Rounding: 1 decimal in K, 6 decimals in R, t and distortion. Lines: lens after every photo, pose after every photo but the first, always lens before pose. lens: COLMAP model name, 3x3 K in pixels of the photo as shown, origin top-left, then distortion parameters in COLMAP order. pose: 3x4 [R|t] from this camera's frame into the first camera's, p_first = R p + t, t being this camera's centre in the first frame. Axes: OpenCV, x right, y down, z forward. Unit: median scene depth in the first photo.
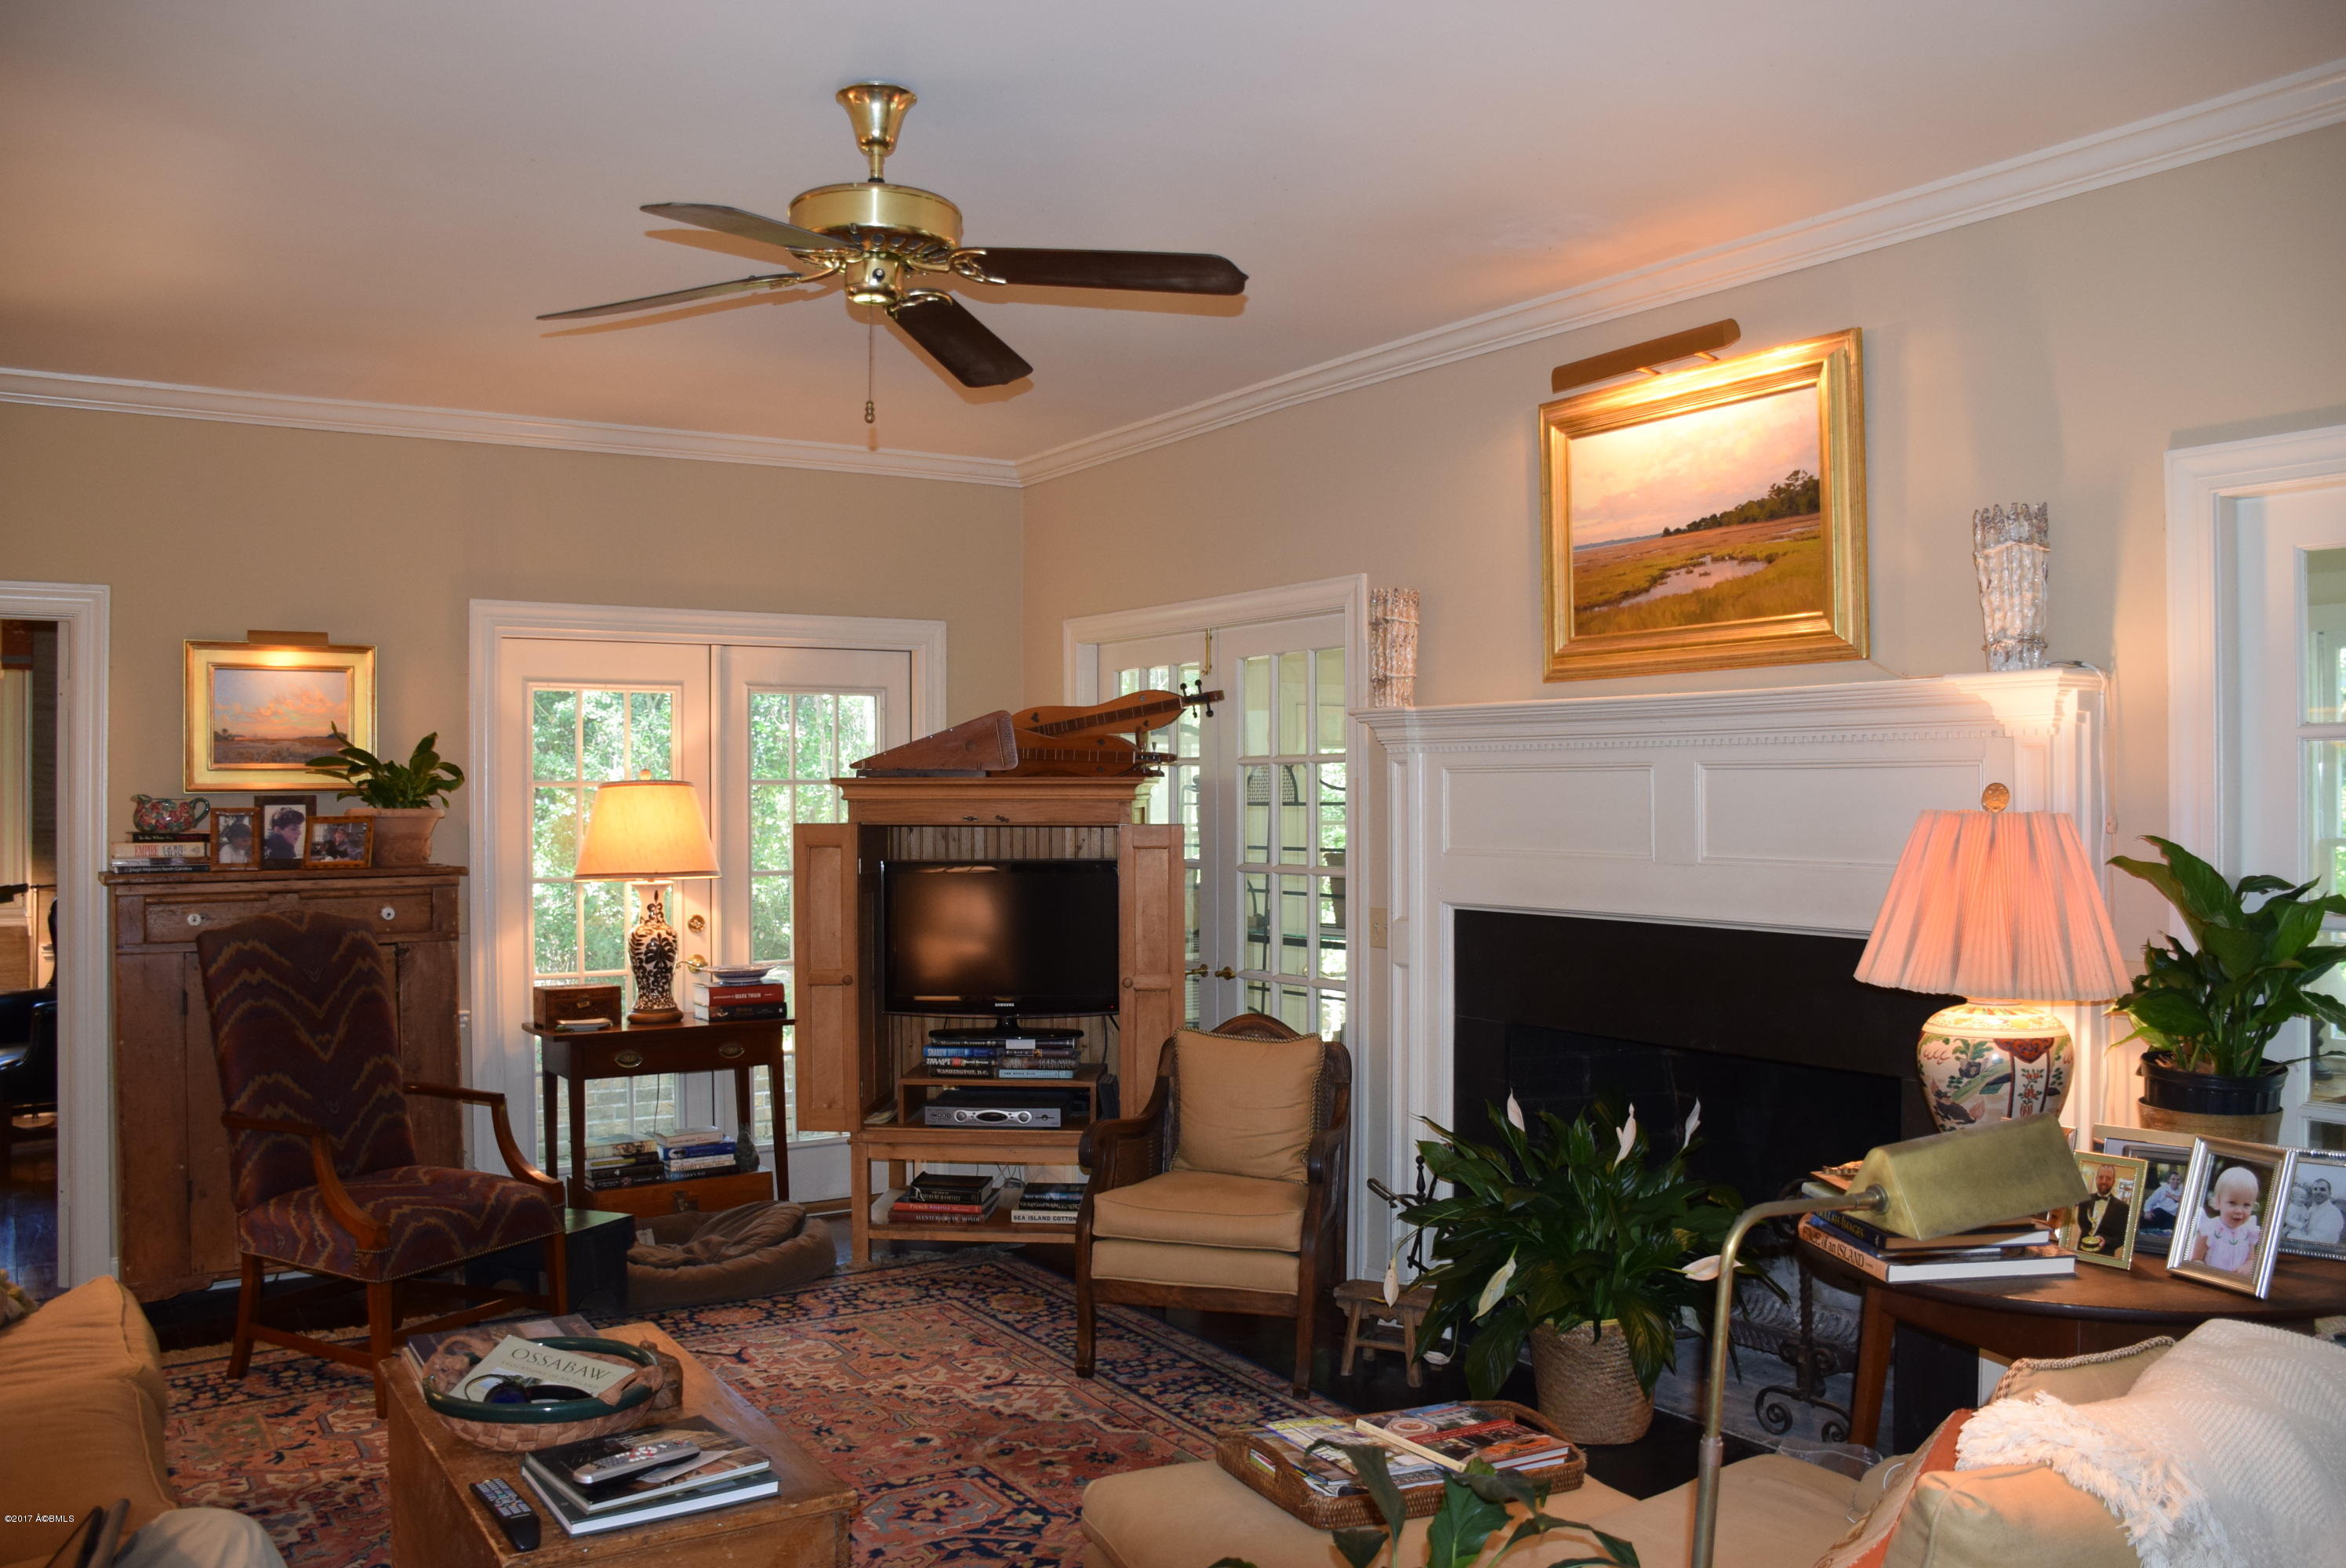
lens RADIAL K [[1834.8, 0, 1173.0], [0, 1834.8, 784.0], [0, 0, 1]] dist [-0.159177, 0.108582]
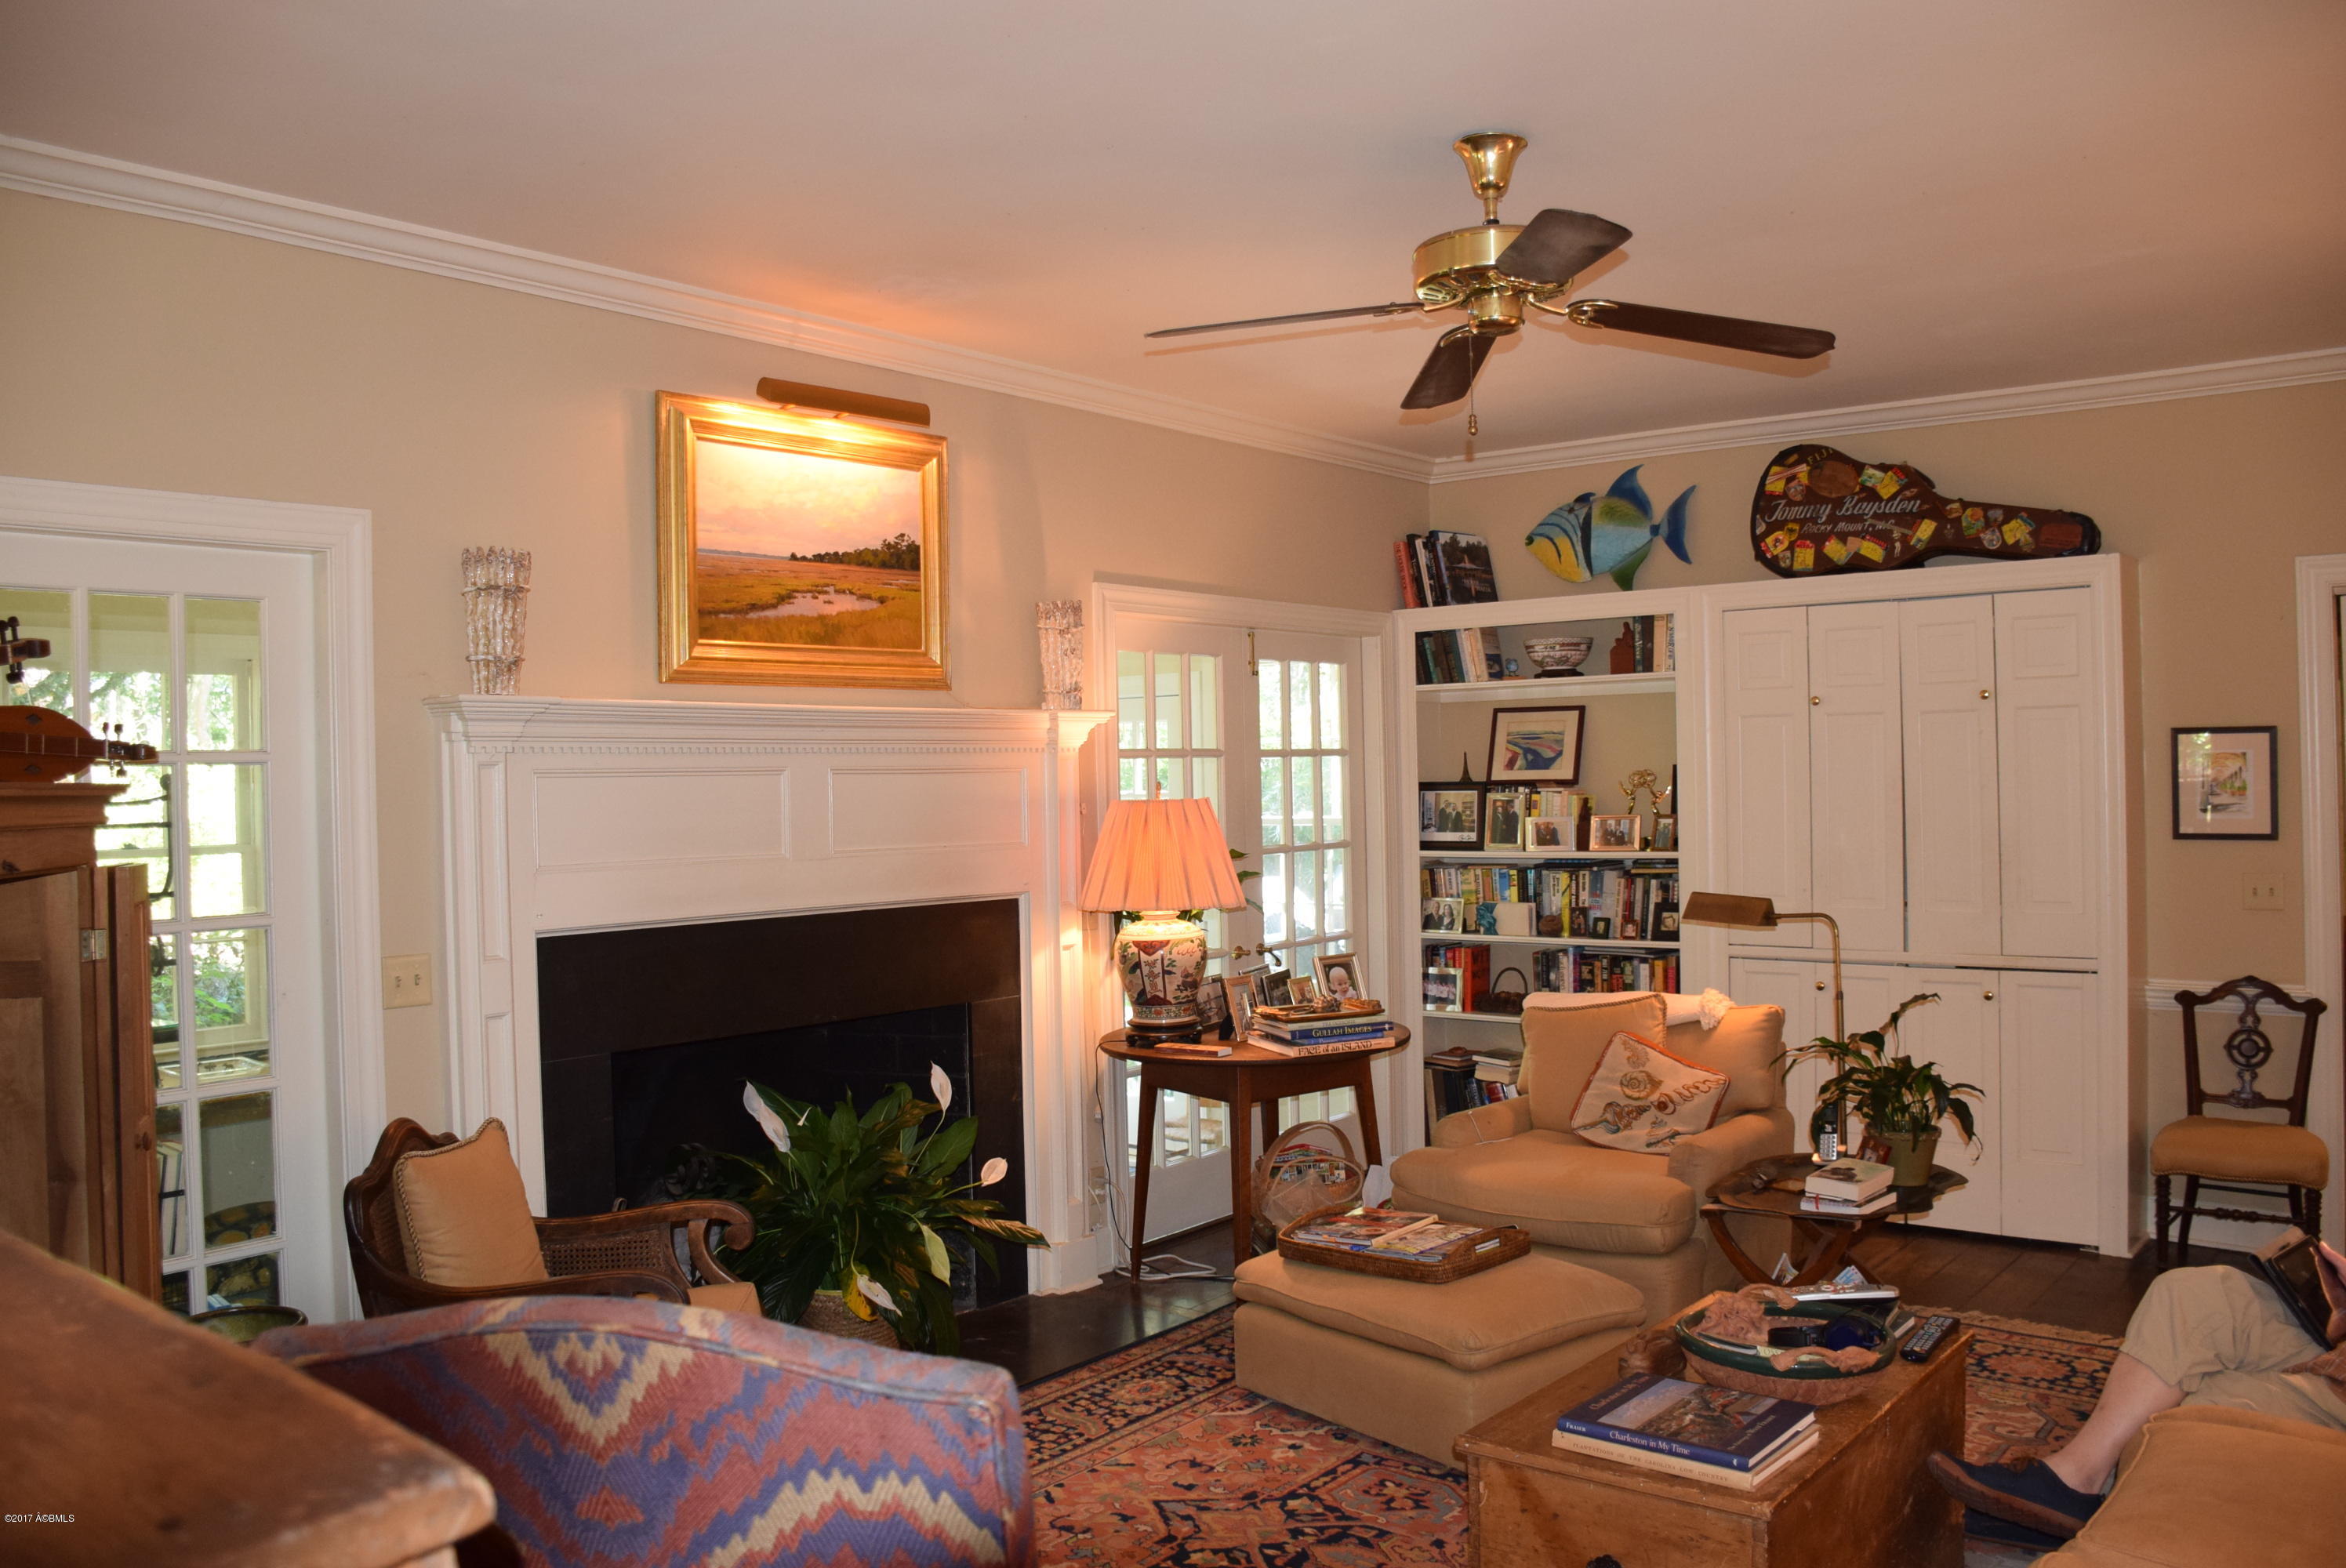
lens RADIAL K [[1834.8, 0, 1173.0], [0, 1834.8, 784.0], [0, 0, 1]] dist [-0.159177, 0.108582]
pose [[-0.304085, 0.006797, 0.952621, -0.862886], [0.015936, 0.999871, -0.002047, 0.003982], [-0.952512, 0.014559, -0.304154, 1.145825]]
